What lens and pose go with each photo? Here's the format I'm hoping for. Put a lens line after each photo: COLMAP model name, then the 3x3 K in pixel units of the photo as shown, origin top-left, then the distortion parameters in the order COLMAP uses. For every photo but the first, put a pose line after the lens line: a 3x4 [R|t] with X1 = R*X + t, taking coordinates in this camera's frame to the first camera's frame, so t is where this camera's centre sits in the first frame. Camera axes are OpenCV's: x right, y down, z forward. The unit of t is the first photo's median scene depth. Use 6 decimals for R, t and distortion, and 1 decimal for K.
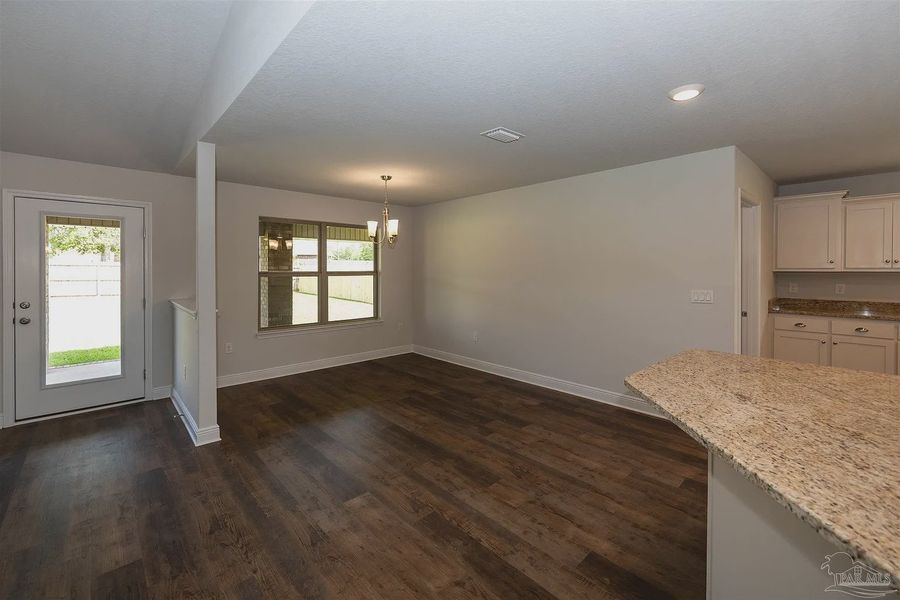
lens RADIAL K [[380.1, 0, 448.4], [0, 380.1, 272.3], [0, 0, 1]] dist [-0.013632, 0.001358]
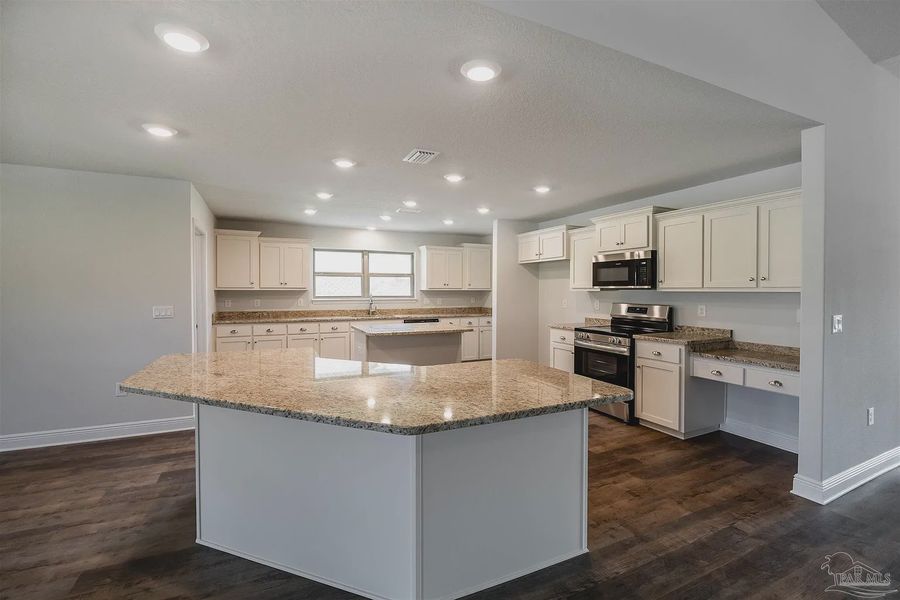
lens RADIAL K [[380.1, 0, 440.1], [0, 380.1, 295.7], [0, 0, 1]] dist [-0.013632, 0.001358]
pose [[0.300264, -0.014990, 0.953738, -0.070789], [0.008076, 0.999881, 0.013173, 0.005746], [-0.953822, 0.003747, 0.300349, -0.049145]]
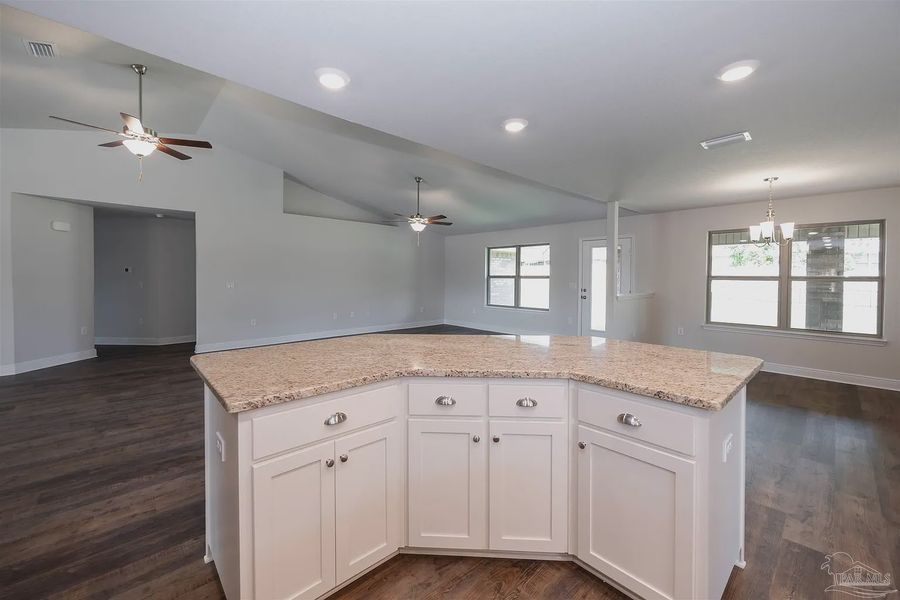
lens RADIAL K [[380.1, 0, 448.6], [0, 380.1, 283.5], [0, 0, 1]] dist [-0.013632, 0.001358]
pose [[-0.004844, 0.020839, -0.999771, 1.021059], [-0.014890, 0.999670, 0.020909, 0.017279], [0.999877, 0.014988, -0.004532, 0.222448]]
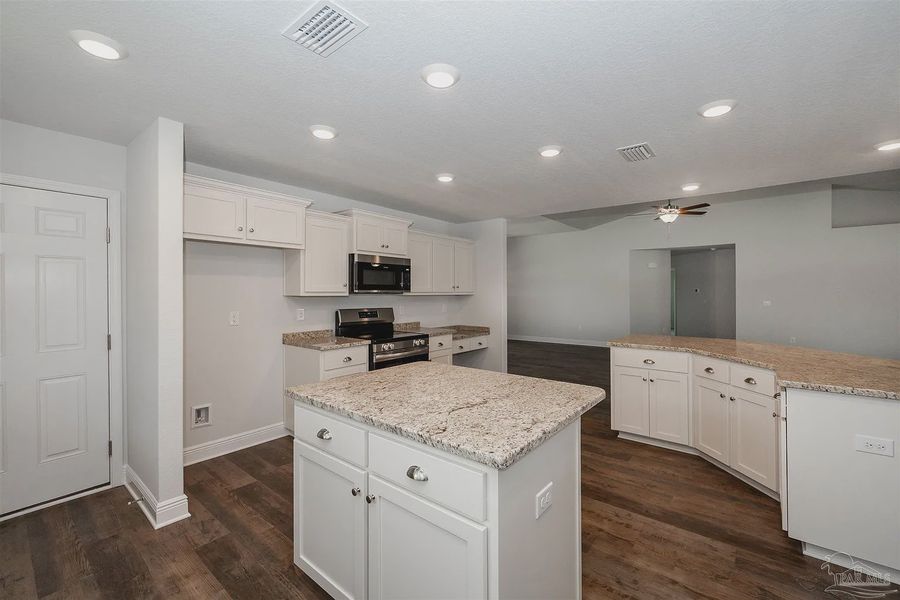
lens RADIAL K [[380.1, 0, 451.3], [0, 380.1, 293.9], [0, 0, 1]] dist [-0.013632, 0.001358]
pose [[-0.986611, 0.003759, -0.163049, 1.259354], [0.001804, 0.999925, 0.012137, -0.006878], [0.163083, 0.011680, -0.986543, 0.978965]]
